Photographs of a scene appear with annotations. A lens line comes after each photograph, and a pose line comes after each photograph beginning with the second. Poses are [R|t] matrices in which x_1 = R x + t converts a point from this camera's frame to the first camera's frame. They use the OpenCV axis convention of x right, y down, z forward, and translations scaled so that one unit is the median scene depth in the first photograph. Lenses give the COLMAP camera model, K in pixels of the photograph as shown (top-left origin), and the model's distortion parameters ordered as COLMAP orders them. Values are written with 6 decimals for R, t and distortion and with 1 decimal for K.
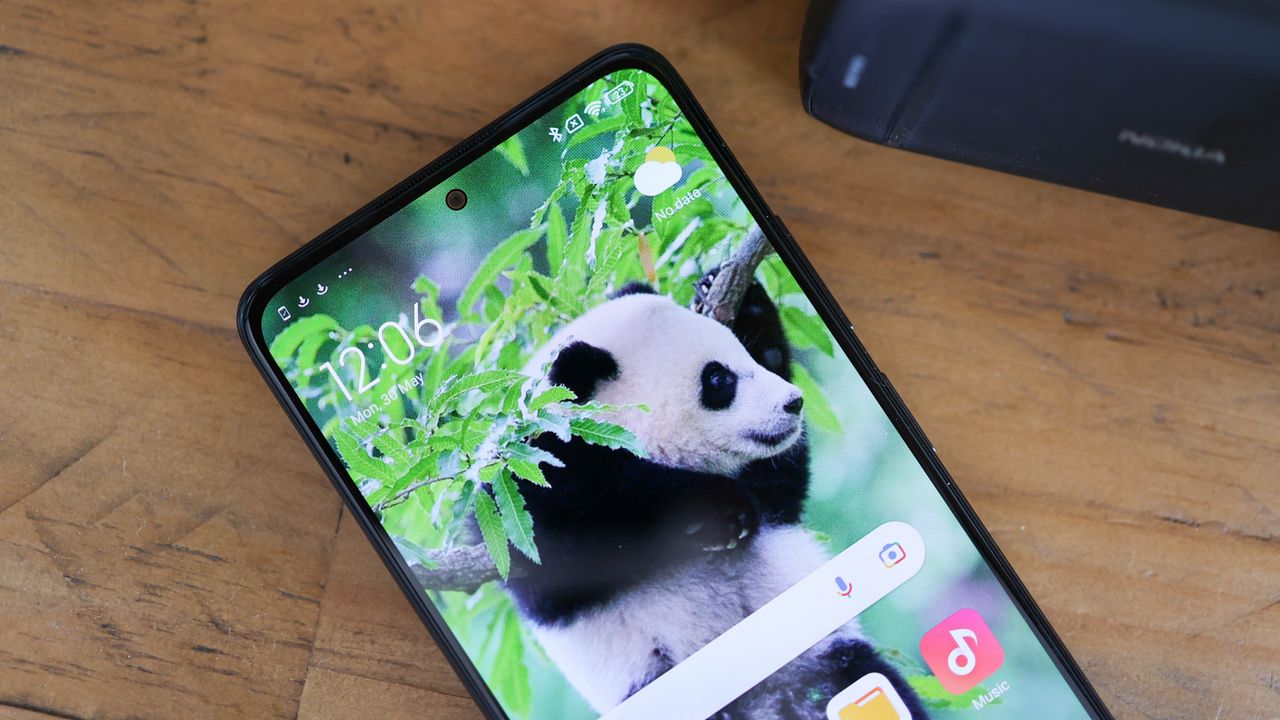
lens RADIAL K [[1356.1, 0, 640.0], [0, 1356.1, 360.0], [0, 0, 1]] dist [-0.027078, -0.005573]
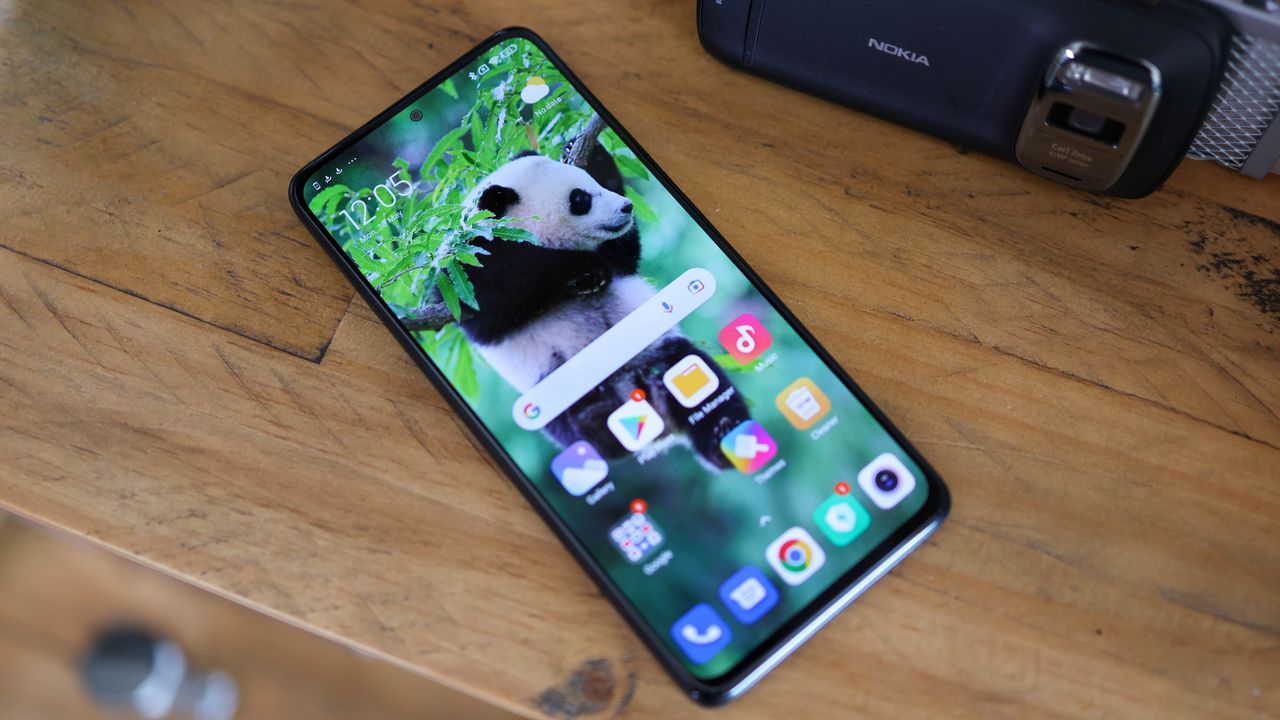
lens RADIAL K [[1356.1, 0, 640.0], [0, 1356.1, 360.0], [0, 0, 1]] dist [-0.027078, -0.005573]
pose [[0.995003, -0.099764, 0.004145, 0.104185], [0.097638, 0.963435, -0.249519, 0.625225], [0.020899, 0.248677, 0.968361, -0.549098]]
